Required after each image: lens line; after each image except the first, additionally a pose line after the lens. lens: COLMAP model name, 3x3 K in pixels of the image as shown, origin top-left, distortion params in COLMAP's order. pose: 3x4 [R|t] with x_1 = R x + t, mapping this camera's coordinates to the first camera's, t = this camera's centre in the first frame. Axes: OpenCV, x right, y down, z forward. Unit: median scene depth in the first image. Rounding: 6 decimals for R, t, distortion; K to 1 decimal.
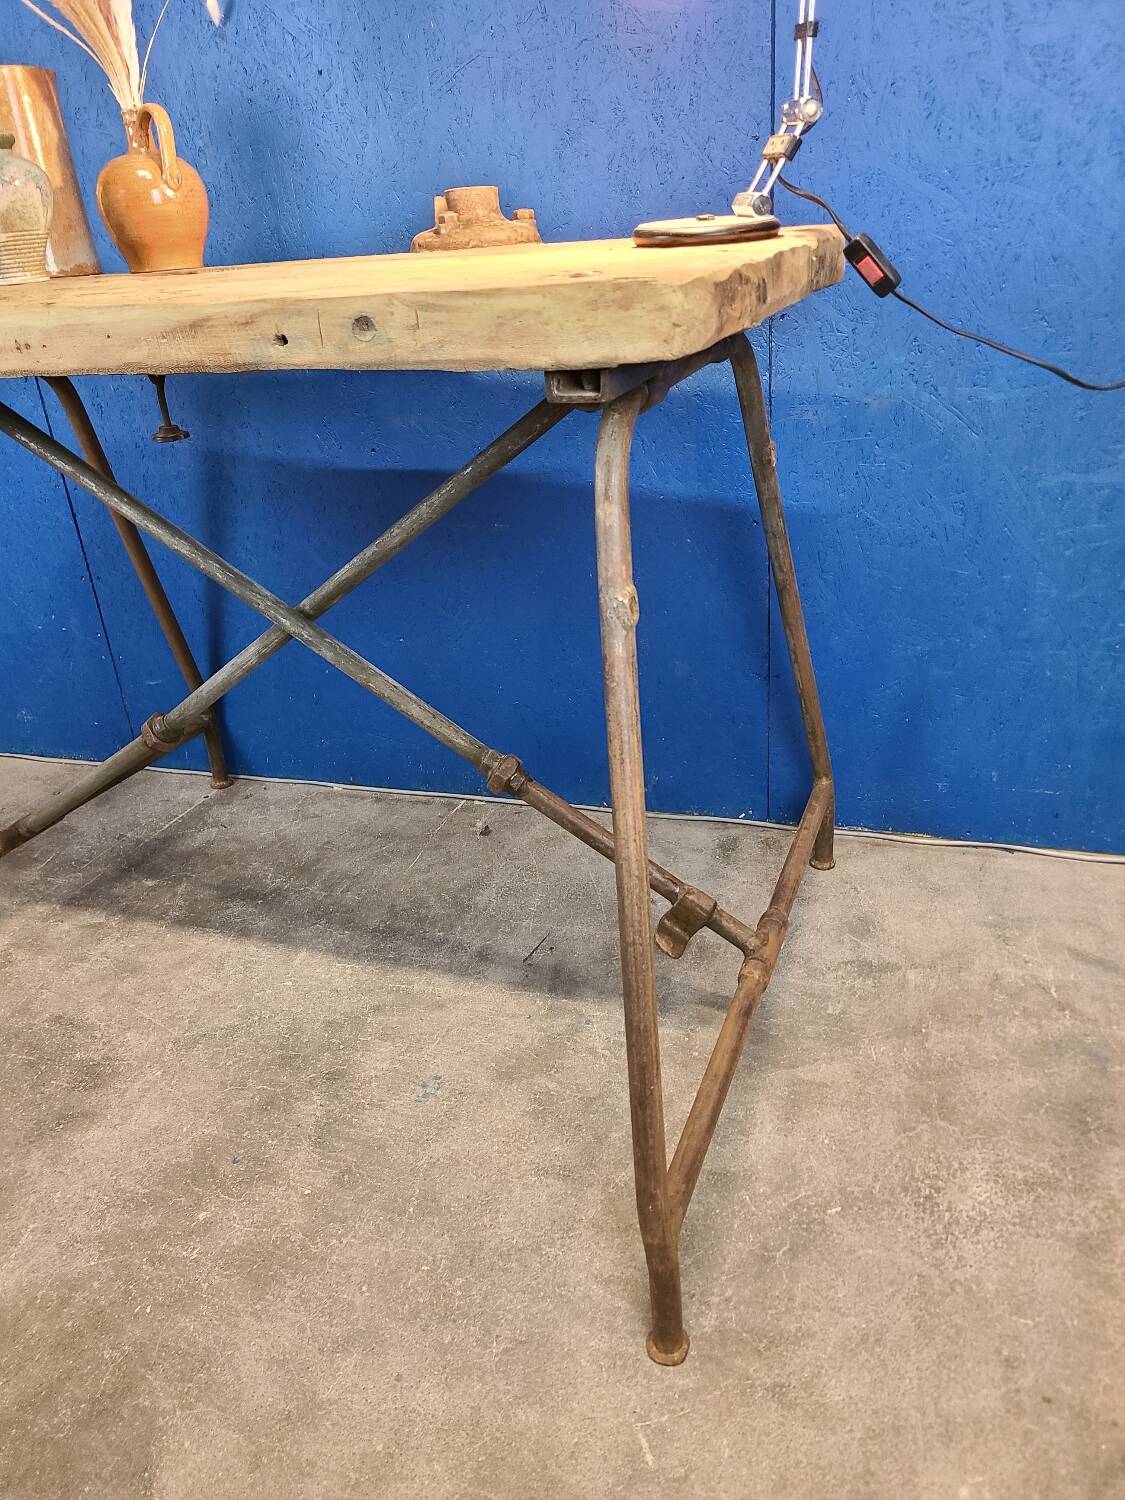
lens RADIAL K [[1122.9, 0, 560.6], [0, 1122.9, 733.3], [0, 0, 1]] dist [0.058655, -0.045388]
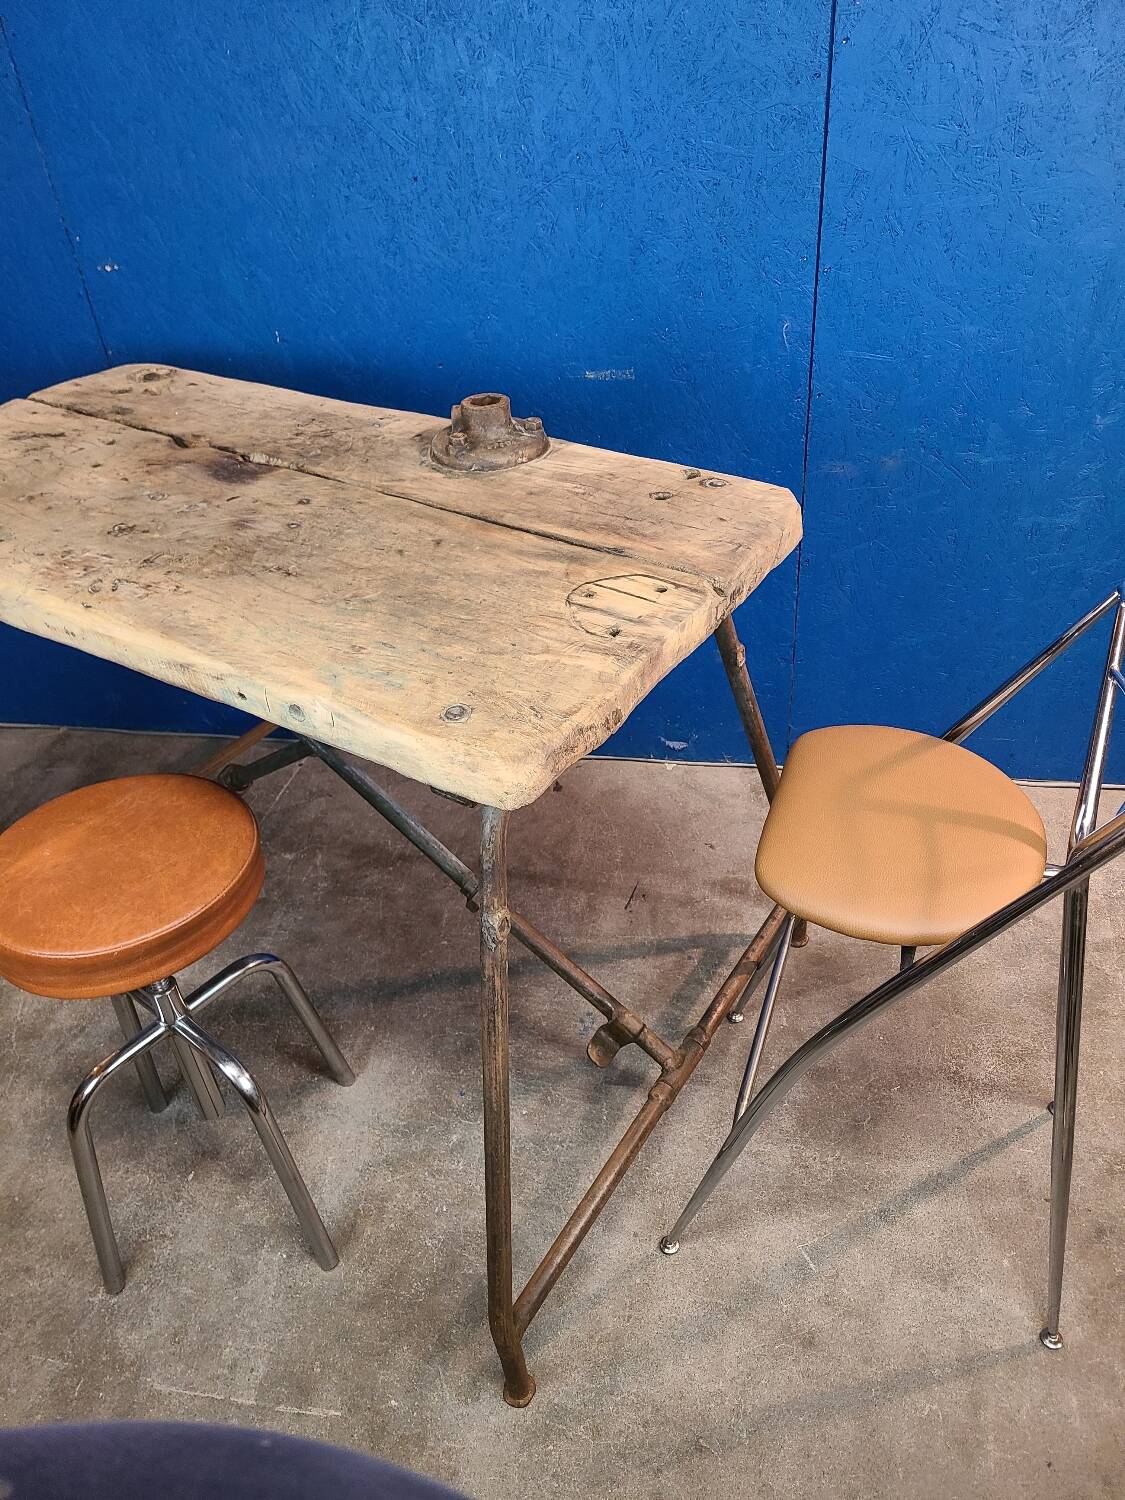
lens RADIAL K [[1122.9, 0, 569.8], [0, 1122.9, 733.0], [0, 0, 1]] dist [0.058655, -0.045388]
pose [[0.990138, -0.077731, 0.116555, -0.252951], [0.053803, 0.979139, 0.195940, -0.276312], [-0.129354, -0.187737, 0.973664, -0.234513]]
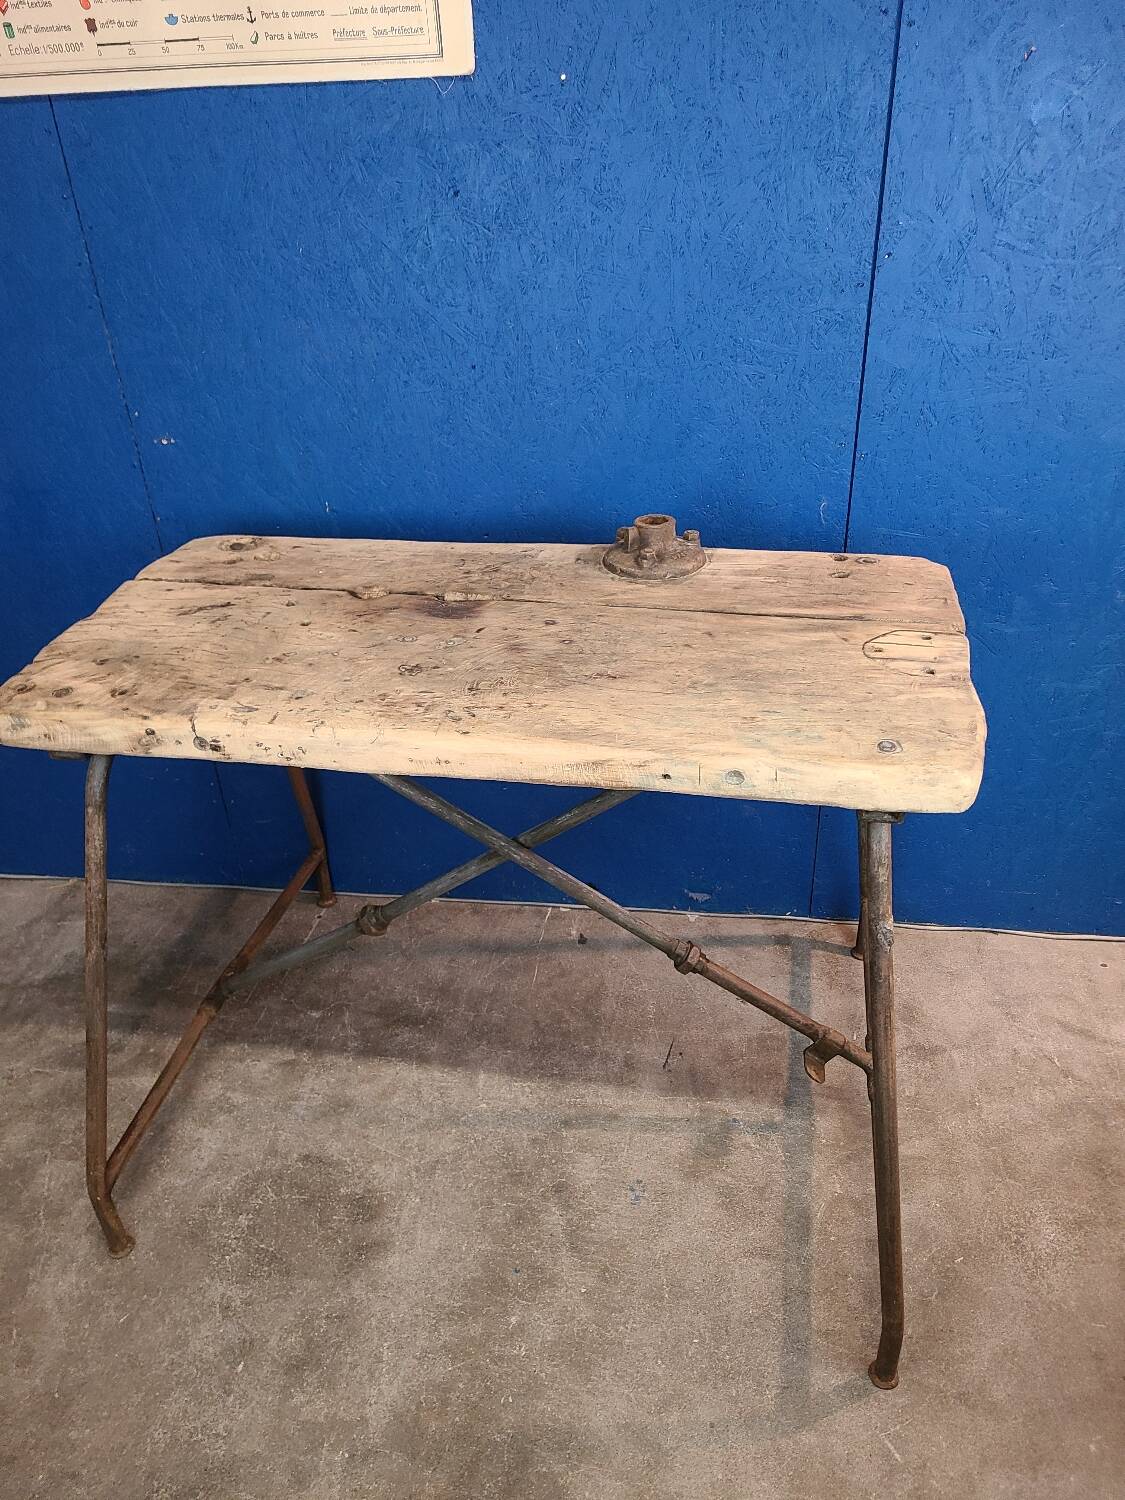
lens RADIAL K [[1122.9, 0, 549.1], [0, 1122.9, 750.1], [0, 0, 1]] dist [0.058655, -0.045388]
pose [[0.984395, -0.065599, 0.163286, -0.381350], [0.048182, 0.992936, 0.108430, -0.332919], [-0.169246, -0.098871, 0.980602, -0.224930]]
